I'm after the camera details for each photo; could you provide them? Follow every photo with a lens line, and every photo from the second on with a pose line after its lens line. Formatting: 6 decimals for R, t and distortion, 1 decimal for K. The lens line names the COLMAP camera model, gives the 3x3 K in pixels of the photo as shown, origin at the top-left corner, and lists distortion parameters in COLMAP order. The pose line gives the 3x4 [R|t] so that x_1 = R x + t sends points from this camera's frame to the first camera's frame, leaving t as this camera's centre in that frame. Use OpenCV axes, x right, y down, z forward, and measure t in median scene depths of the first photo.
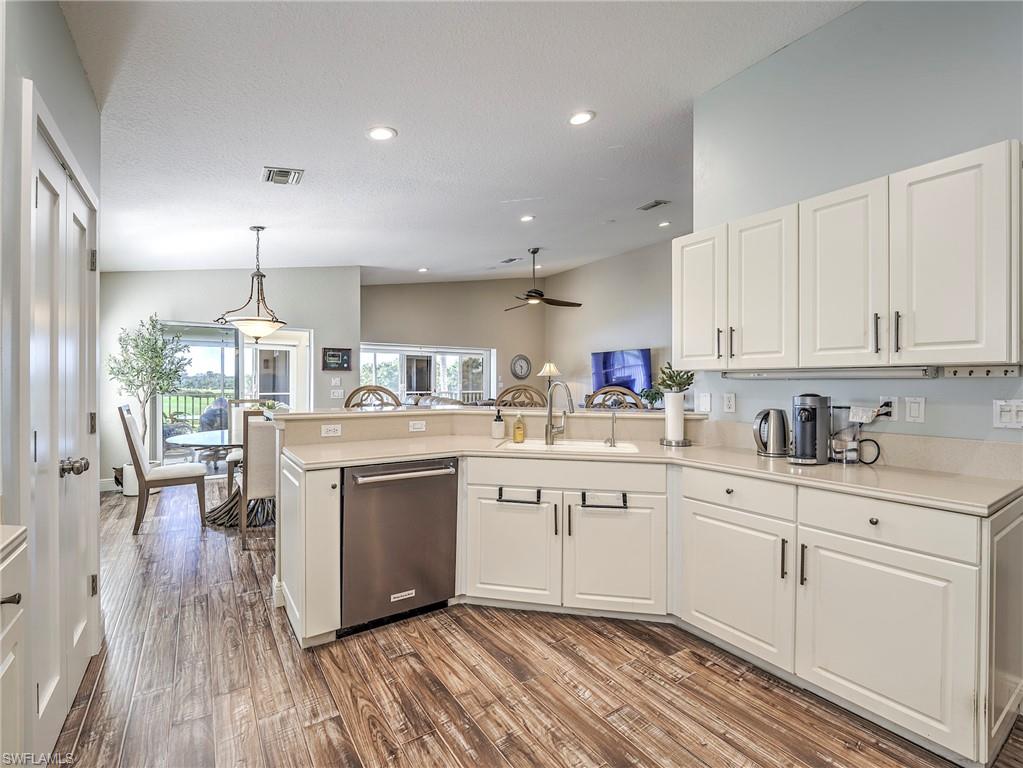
lens RADIAL K [[465.3, 0, 514.8], [0, 465.3, 382.9], [0, 0, 1]] dist [-0.006680, -0.001618]
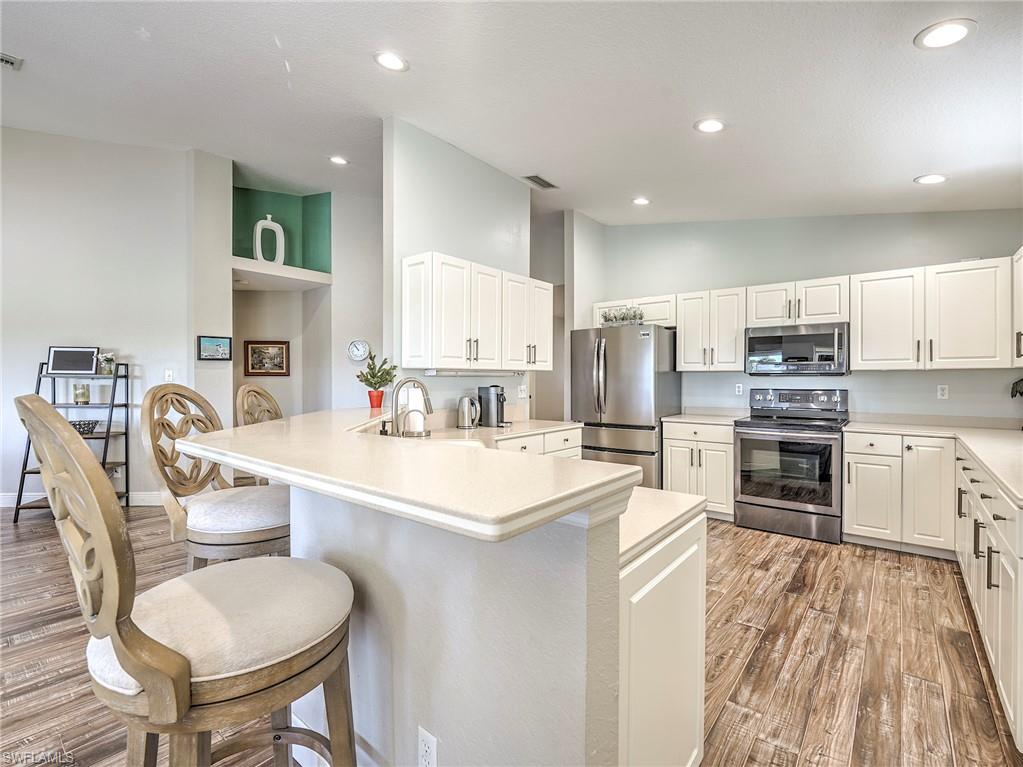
lens RADIAL K [[465.3, 0, 508.7], [0, 465.3, 383.2], [0, 0, 1]] dist [-0.006680, -0.001618]
pose [[-0.268880, -0.011614, 0.963104, -0.494343], [-0.000494, 0.999929, 0.011921, -0.002140], [-0.963174, 0.002729, -0.268866, 0.699569]]
